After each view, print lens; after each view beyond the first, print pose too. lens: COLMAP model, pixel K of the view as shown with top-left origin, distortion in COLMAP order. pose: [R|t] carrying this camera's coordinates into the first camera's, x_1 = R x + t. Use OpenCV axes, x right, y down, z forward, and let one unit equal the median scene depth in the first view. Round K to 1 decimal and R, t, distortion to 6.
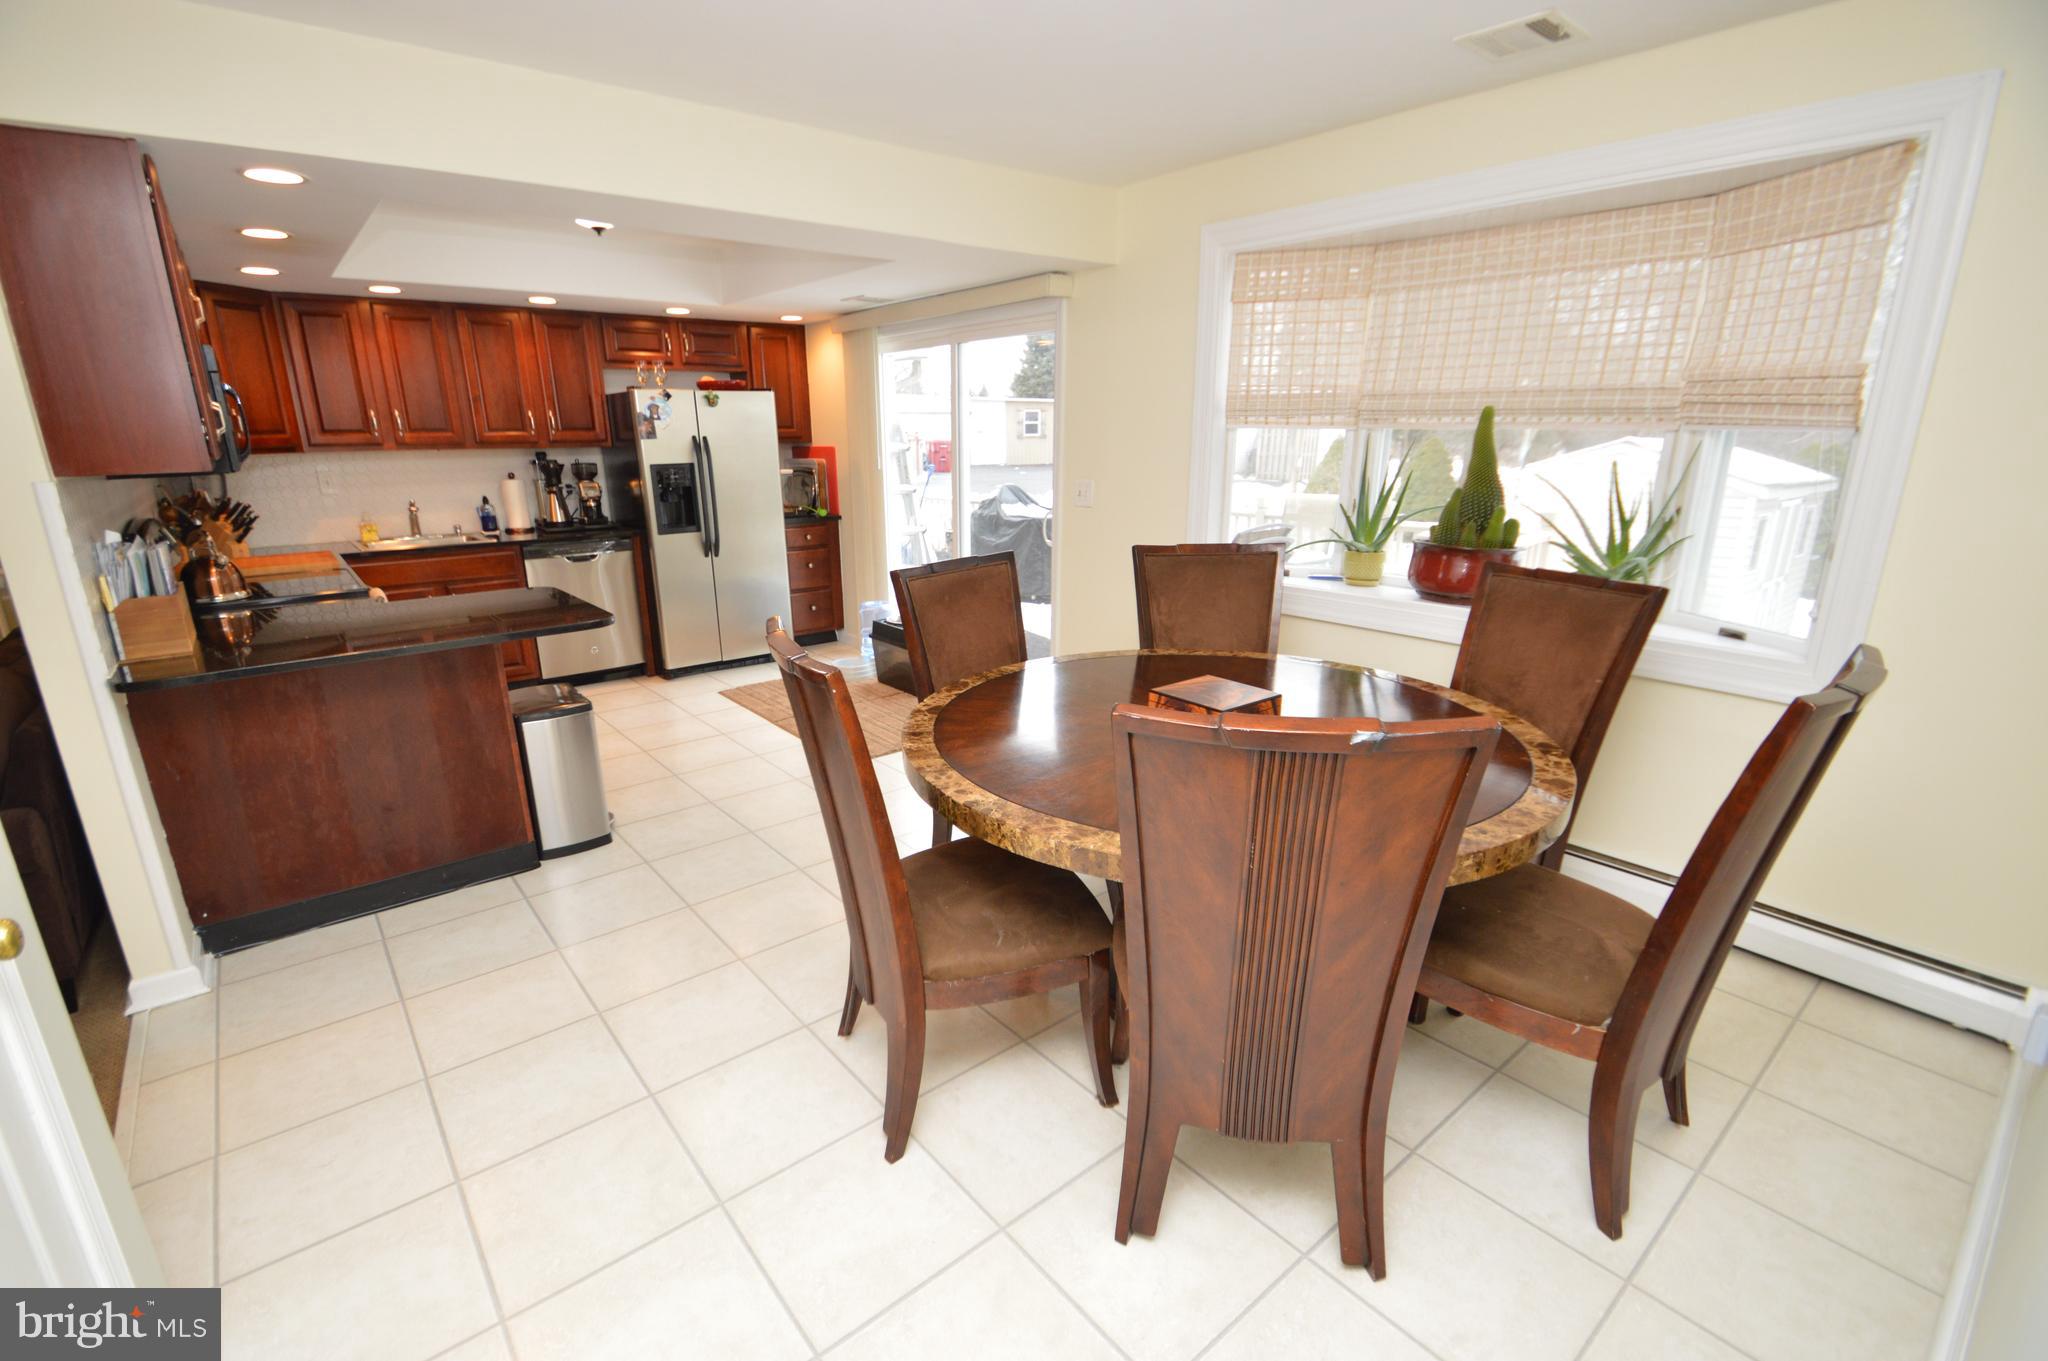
lens RADIAL K [[851.6, 0, 1024.0], [0, 851.6, 680.5], [0, 0, 1]] dist [-0.000028, 0.000015]
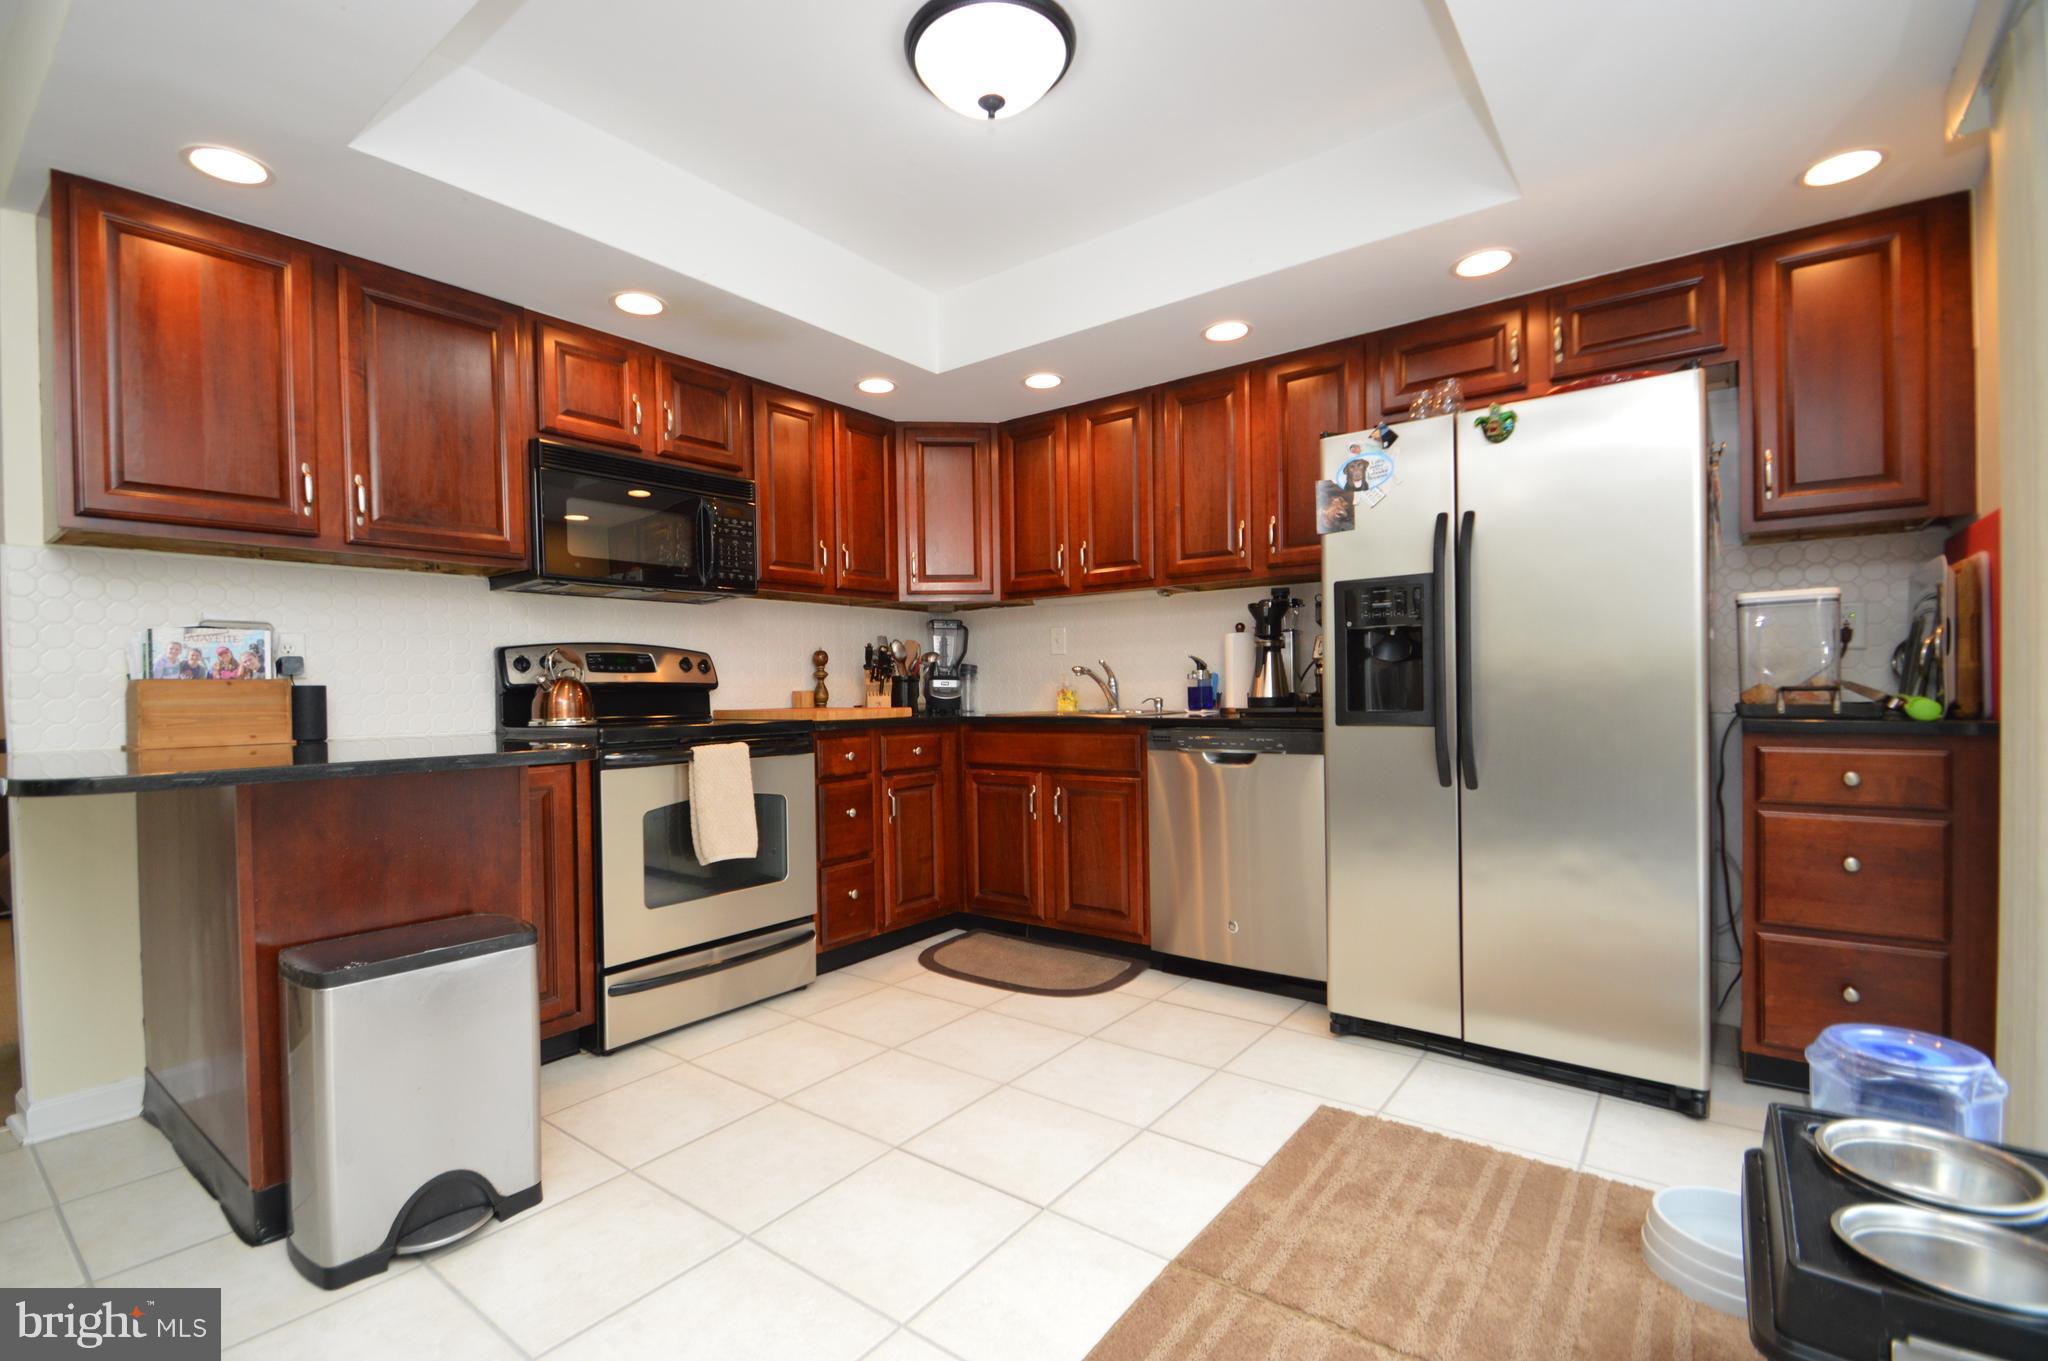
lens RADIAL K [[905.0, 0, 1024.0], [0, 905.0, 680.5], [0, 0, 1]] dist [0.000932, 0.000055]
pose [[0.178568, -0.010991, -0.983866, 0.037014], [-0.260380, 0.963761, -0.058025, -0.120744], [0.948850, 0.266541, 0.169234, 0.745439]]
